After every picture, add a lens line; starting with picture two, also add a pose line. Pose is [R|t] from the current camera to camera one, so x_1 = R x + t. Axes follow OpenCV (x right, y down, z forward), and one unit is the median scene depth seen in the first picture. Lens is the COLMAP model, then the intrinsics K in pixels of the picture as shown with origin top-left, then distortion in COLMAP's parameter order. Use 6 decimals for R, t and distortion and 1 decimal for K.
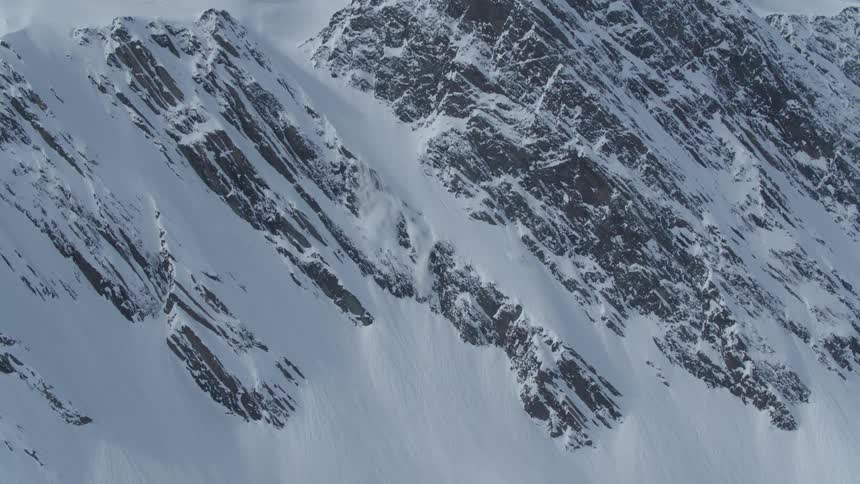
lens RADIAL K [[1197.1, 0, 432.7], [0, 1197.1, 241.1], [0, 0, 1]] dist [-0.071182, 0.000000]
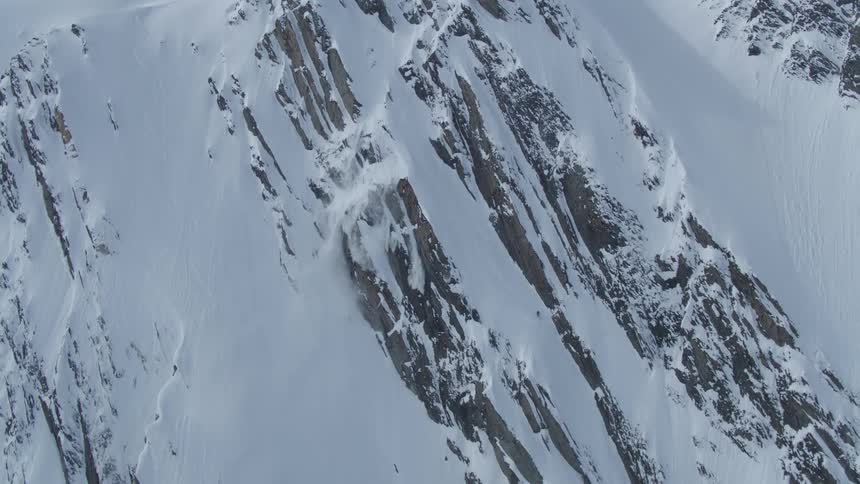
lens RADIAL K [[1197.1, 0, 438.6], [0, 1197.1, 244.4], [0, 0, 1]] dist [-0.071182, 0.000000]
pose [[0.776942, 0.003399, -0.629563, 0.104870], [-0.055013, 0.996527, -0.062511, -0.043788], [0.627164, 0.083202, 0.774431, 0.688224]]
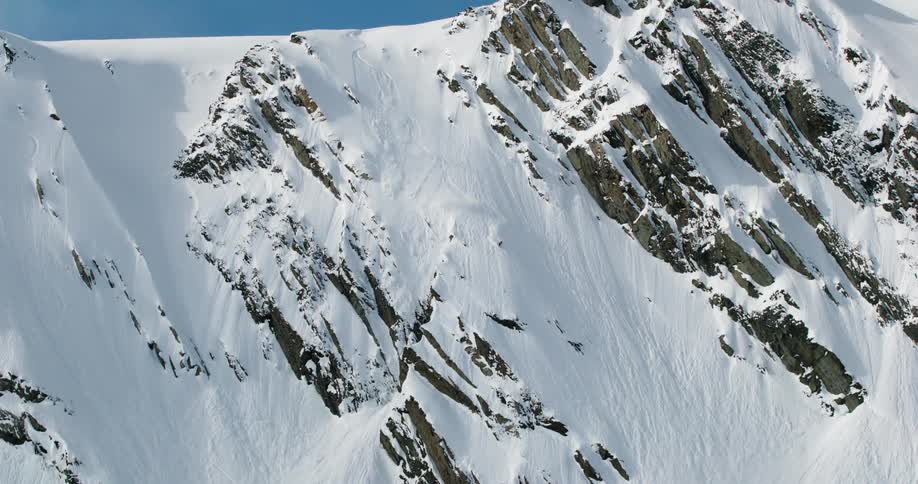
lens RADIAL K [[2811.4, 0, 457.4], [0, 2811.4, 241.4], [0, 0, 1]] dist [-0.183952, 0.000000]
pose [[0.750698, -0.210617, -0.626174, 0.464227], [-0.049022, 0.927449, -0.370723, 0.381937], [0.658825, 0.308997, 0.685909, 0.204466]]
